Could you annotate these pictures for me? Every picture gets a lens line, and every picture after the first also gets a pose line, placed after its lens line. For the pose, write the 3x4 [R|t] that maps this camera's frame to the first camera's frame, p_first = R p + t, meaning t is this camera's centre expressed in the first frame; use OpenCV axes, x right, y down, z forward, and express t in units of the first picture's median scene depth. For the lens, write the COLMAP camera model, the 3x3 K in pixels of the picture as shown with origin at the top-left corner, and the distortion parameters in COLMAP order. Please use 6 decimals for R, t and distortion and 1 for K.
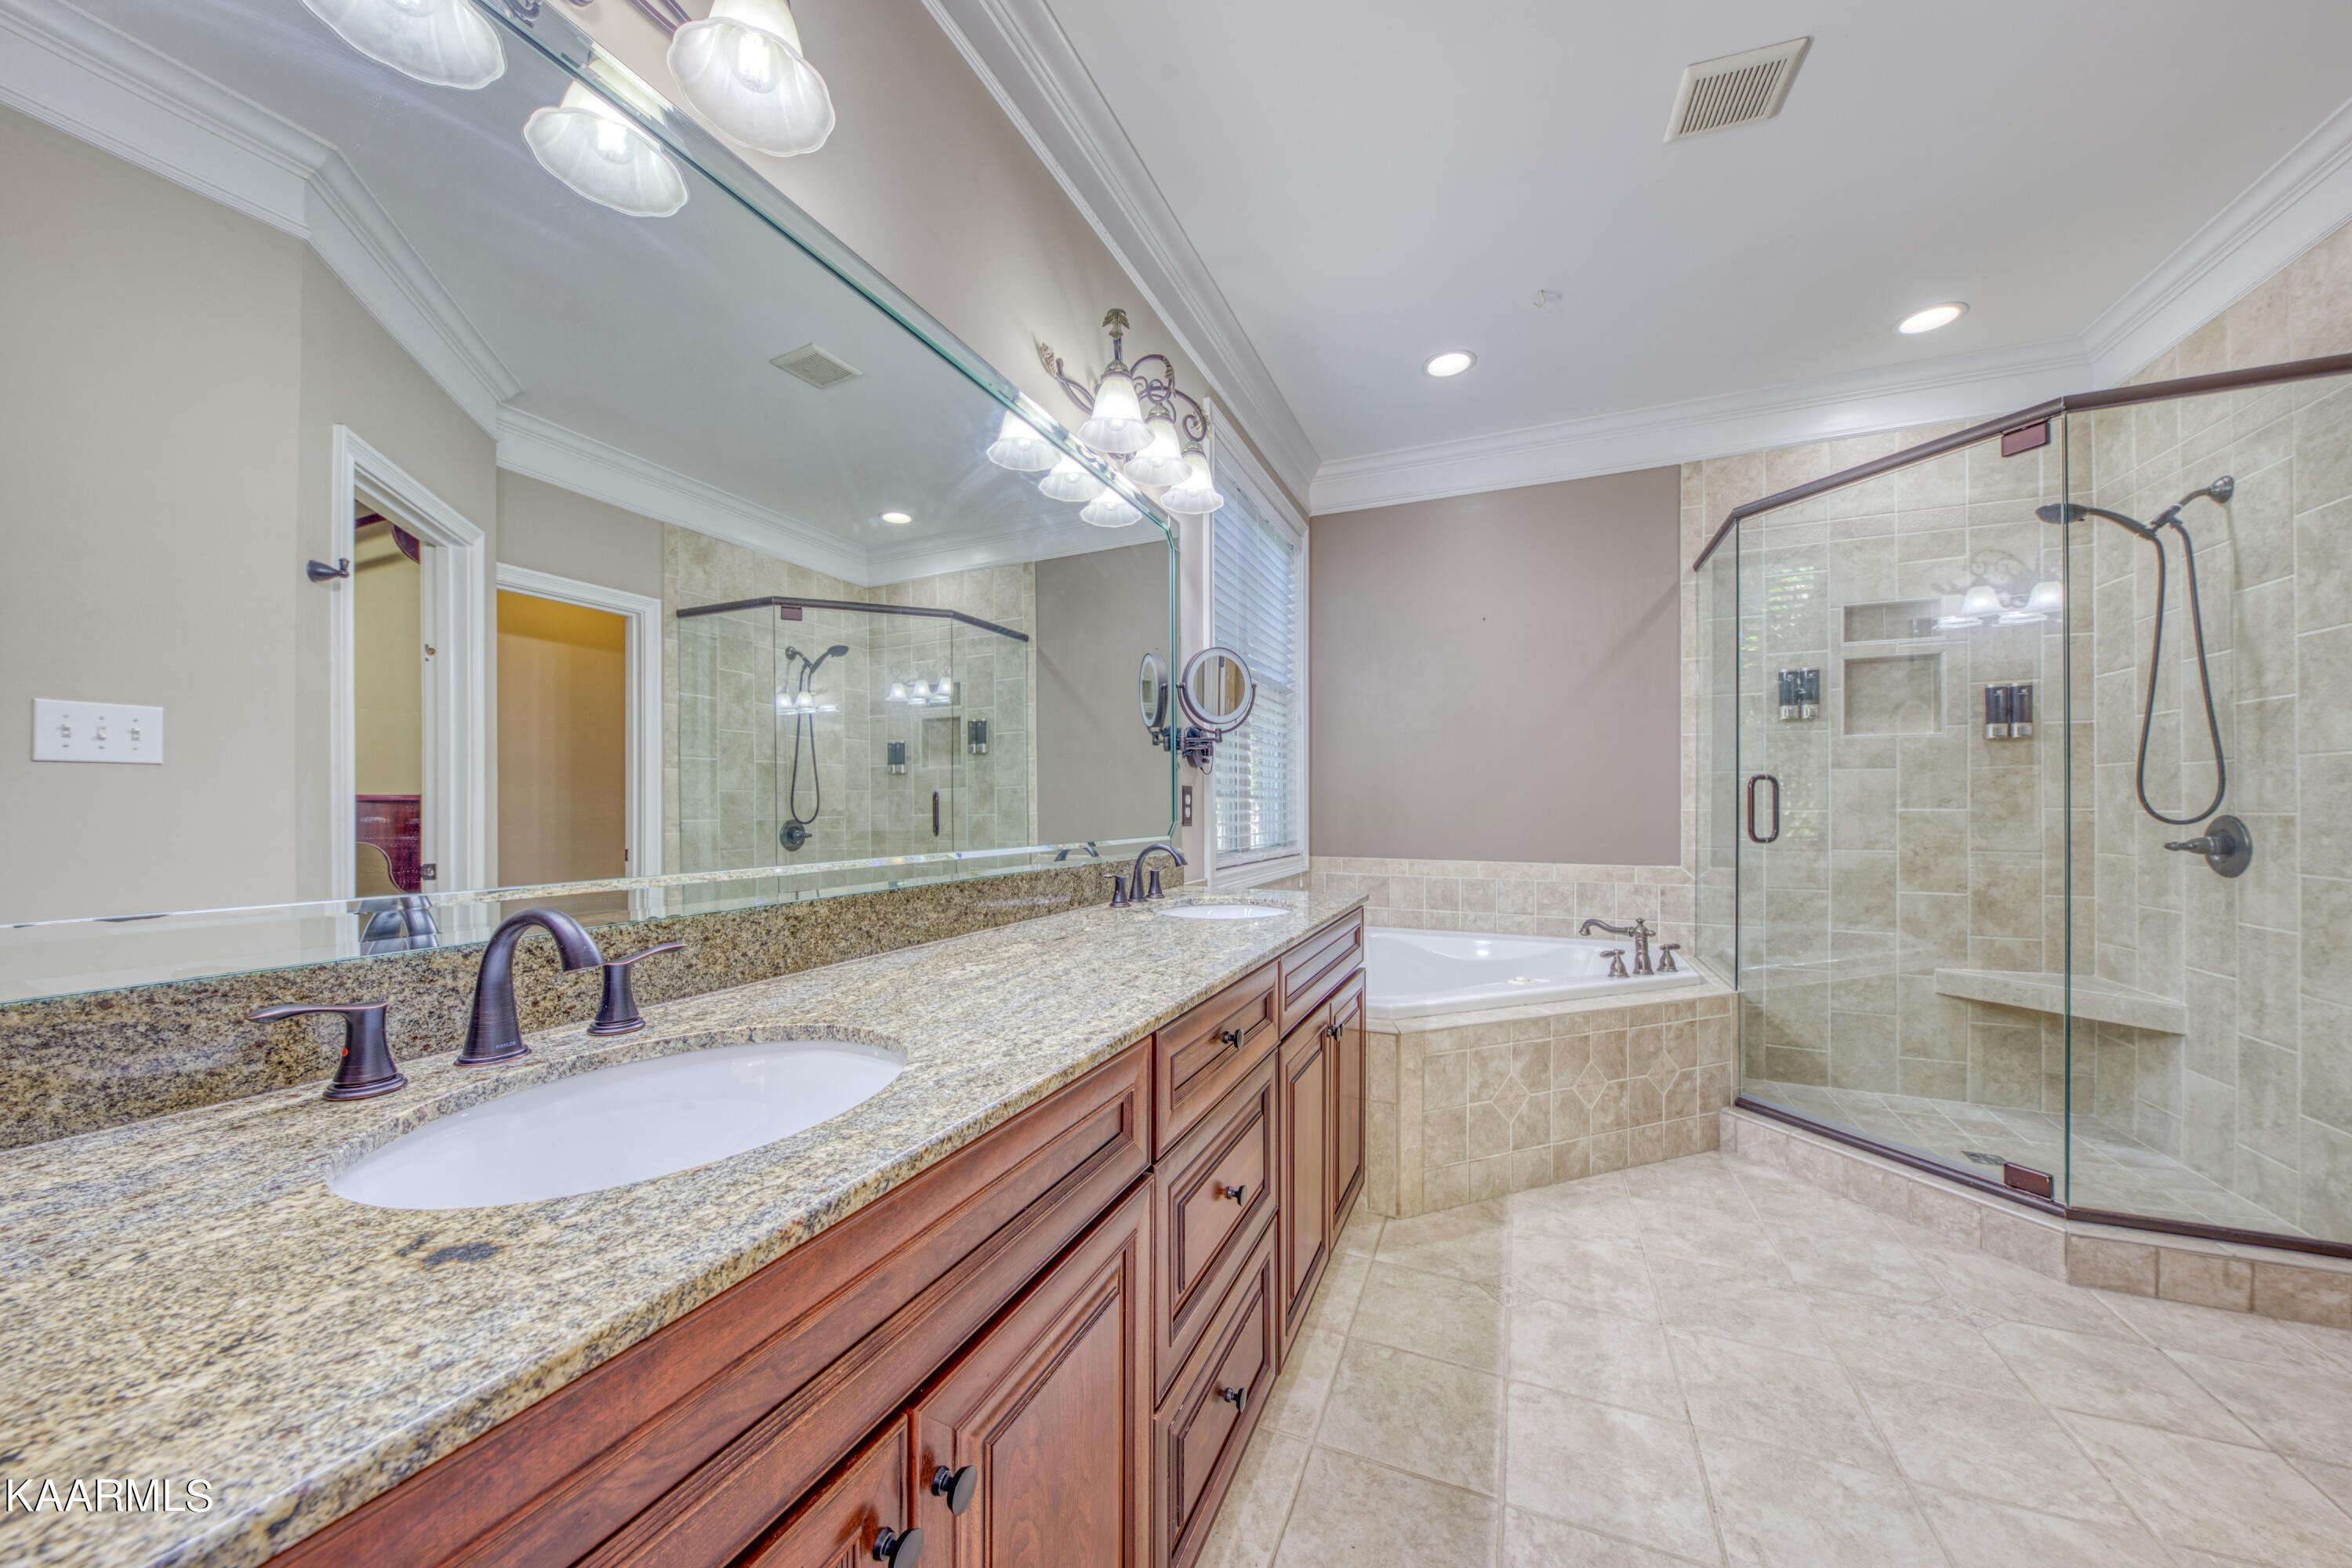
lens RADIAL K [[826.4, 0, 1159.7], [0, 826.4, 811.2], [0, 0, 1]] dist [-0.000329, -0.002598]
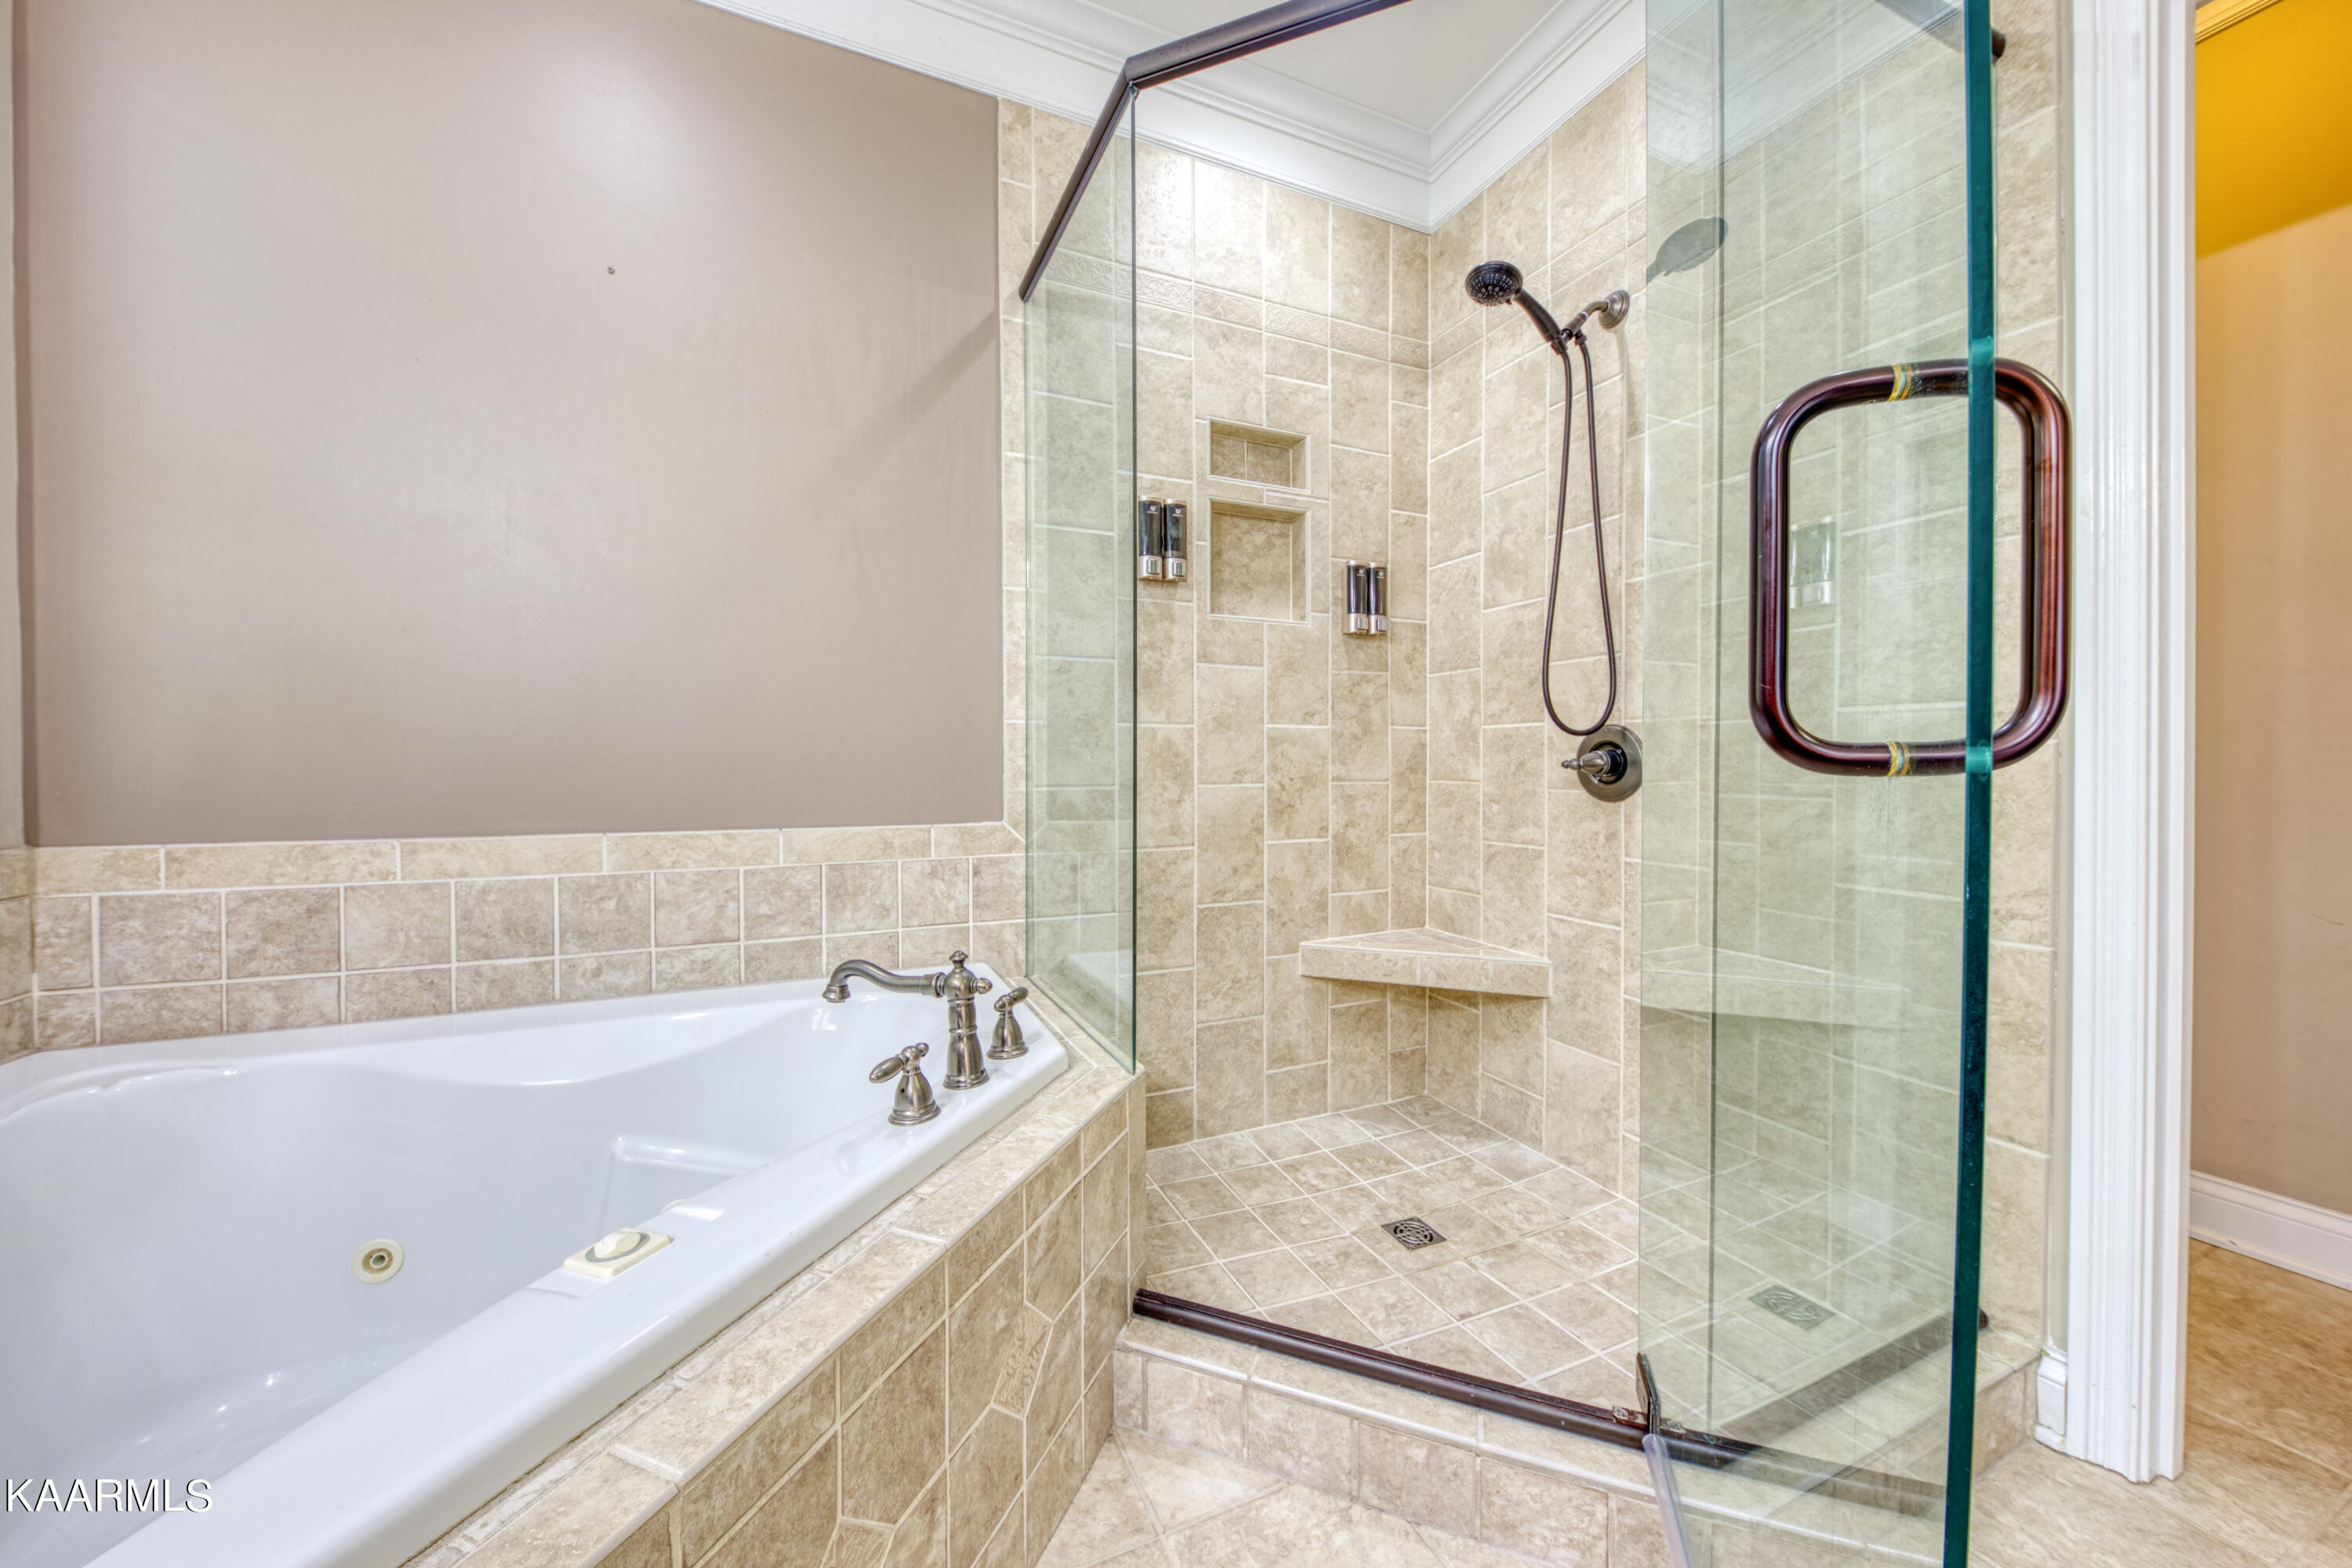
lens RADIAL K [[826.4, 0, 1171.1], [0, 826.4, 775.7], [0, 0, 1]] dist [-0.000329, -0.002598]
pose [[0.671698, -0.012932, 0.740712, 0.331053], [0.005848, 0.999909, 0.012154, 0.033325], [-0.740802, -0.003832, 0.671712, 0.612834]]
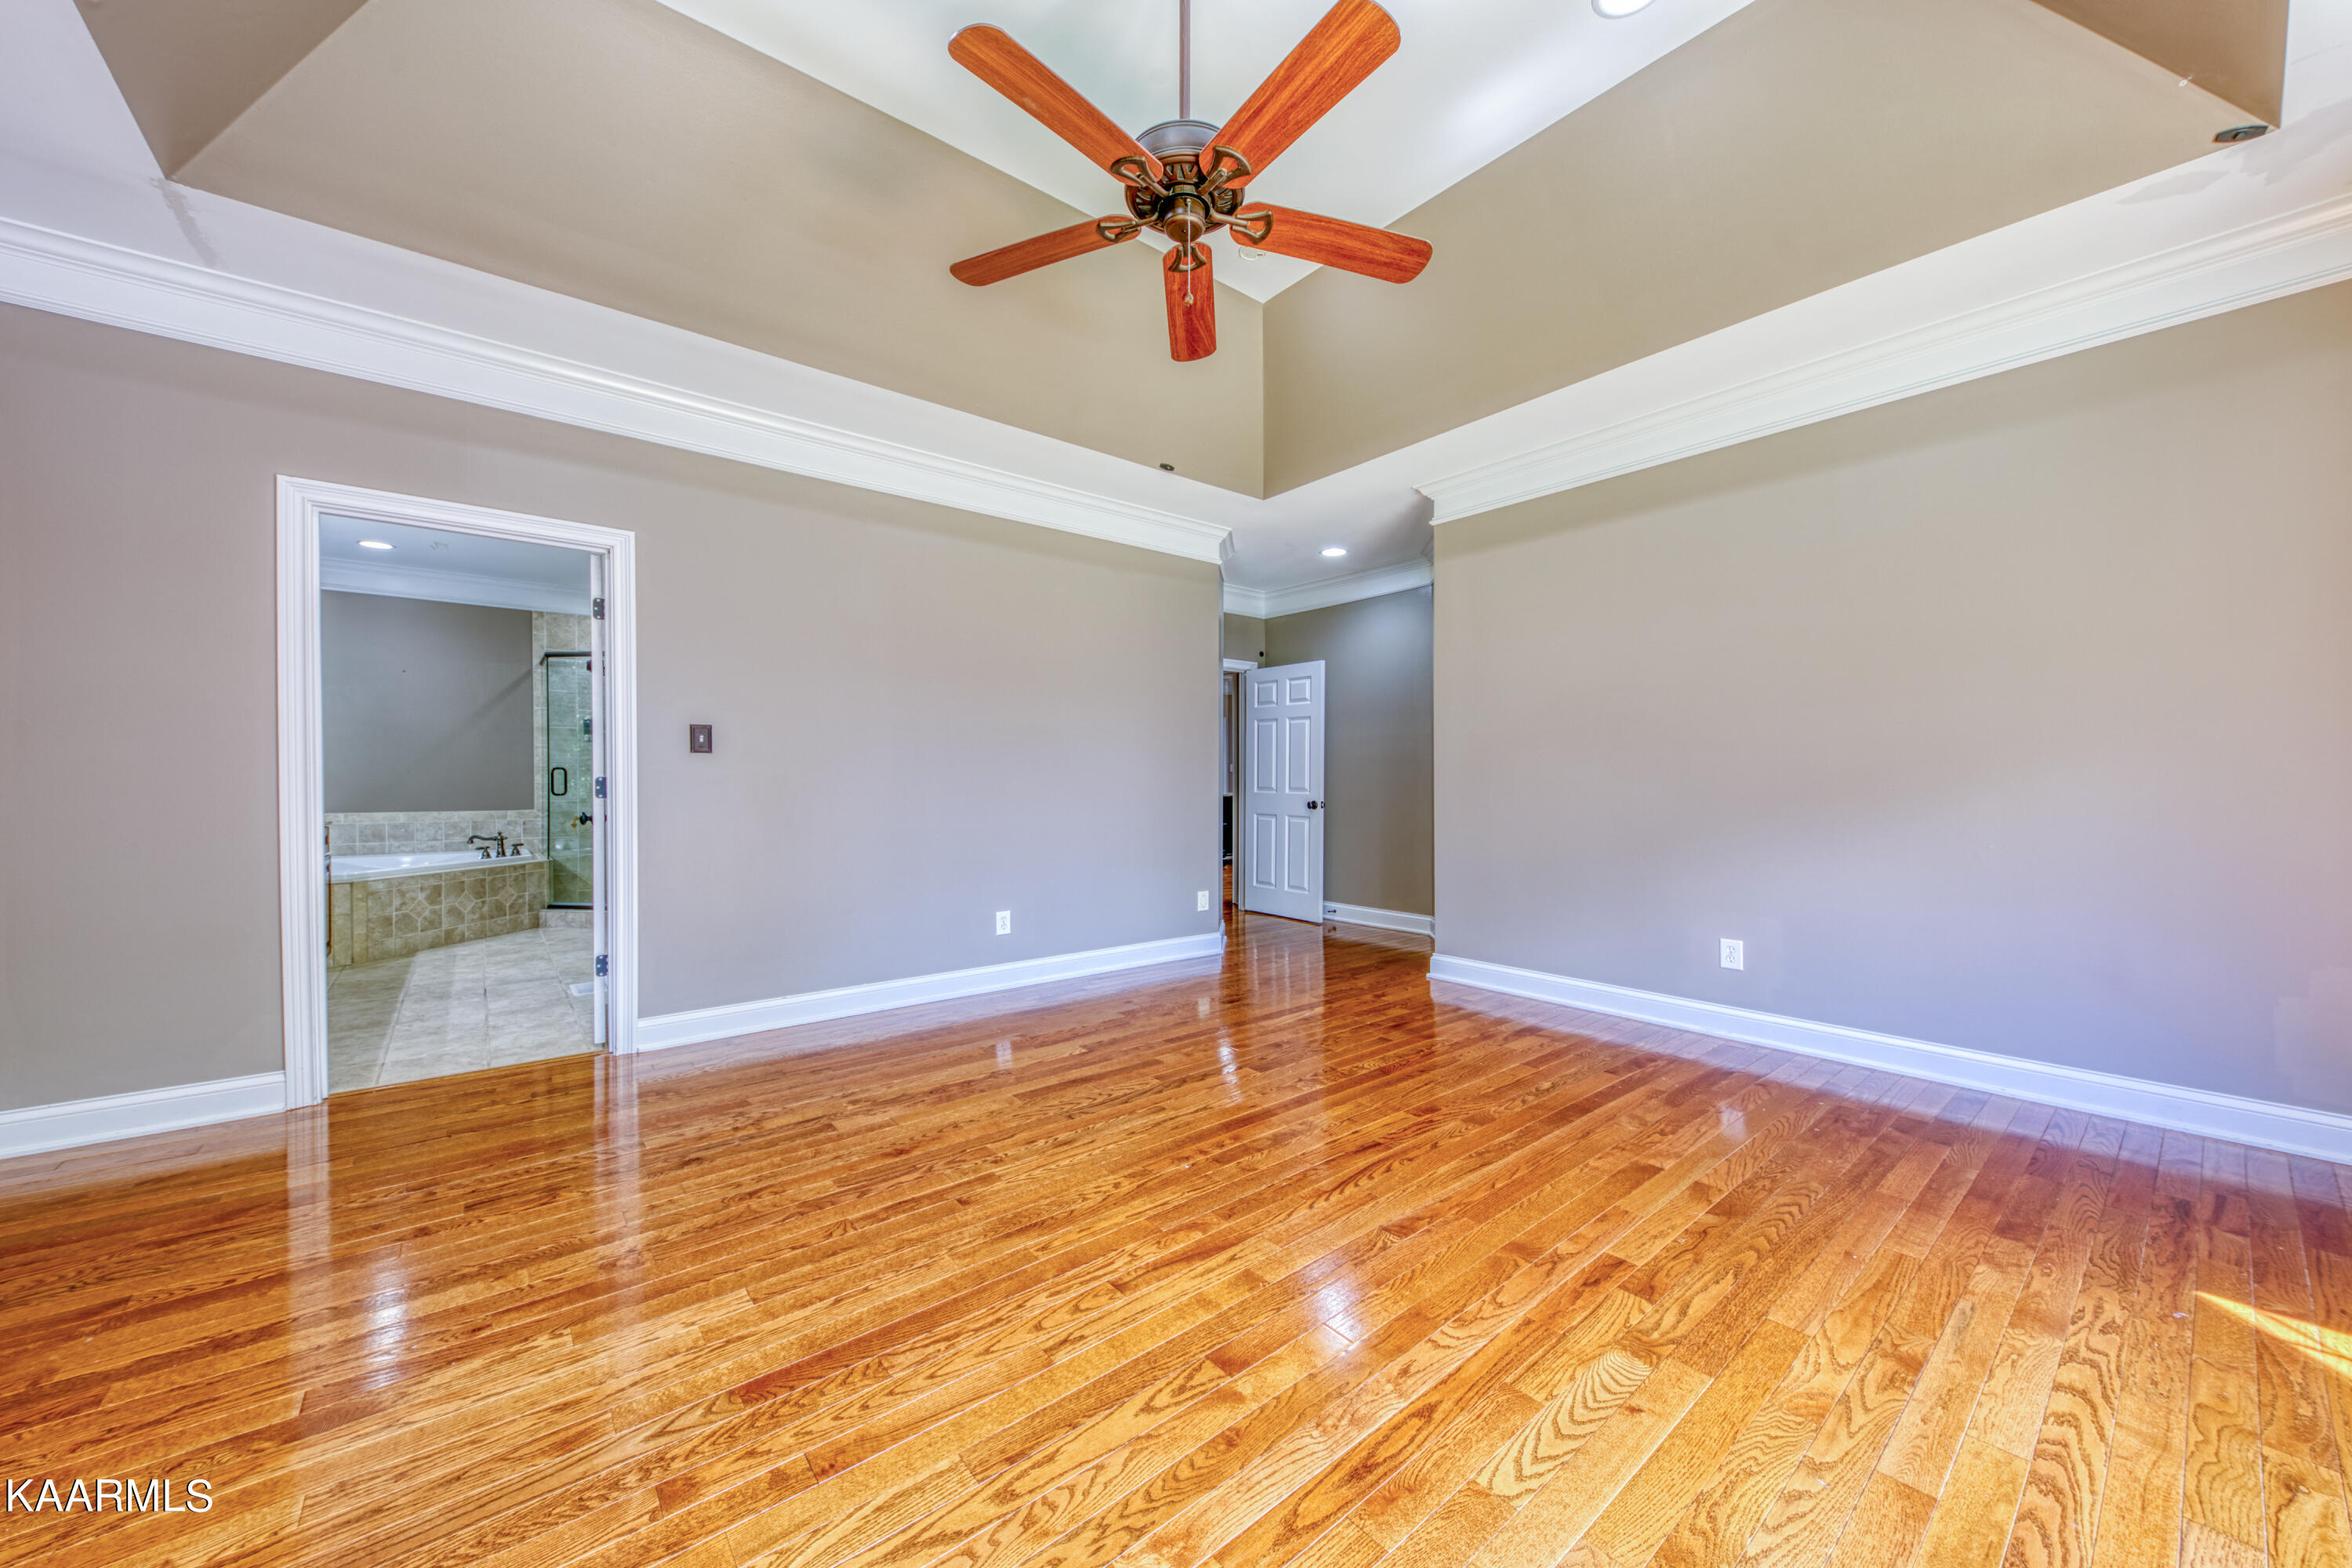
lens RADIAL K [[826.4, 0, 1248.7], [0, 826.4, 780.9], [0, 0, 1]] dist [-0.000329, -0.002598]
pose [[0.396816, -0.002390, 0.917895, -0.603672], [0.006666, 0.999978, -0.000278, 0.009904], [-0.917874, 0.006229, 0.396823, -1.610047]]
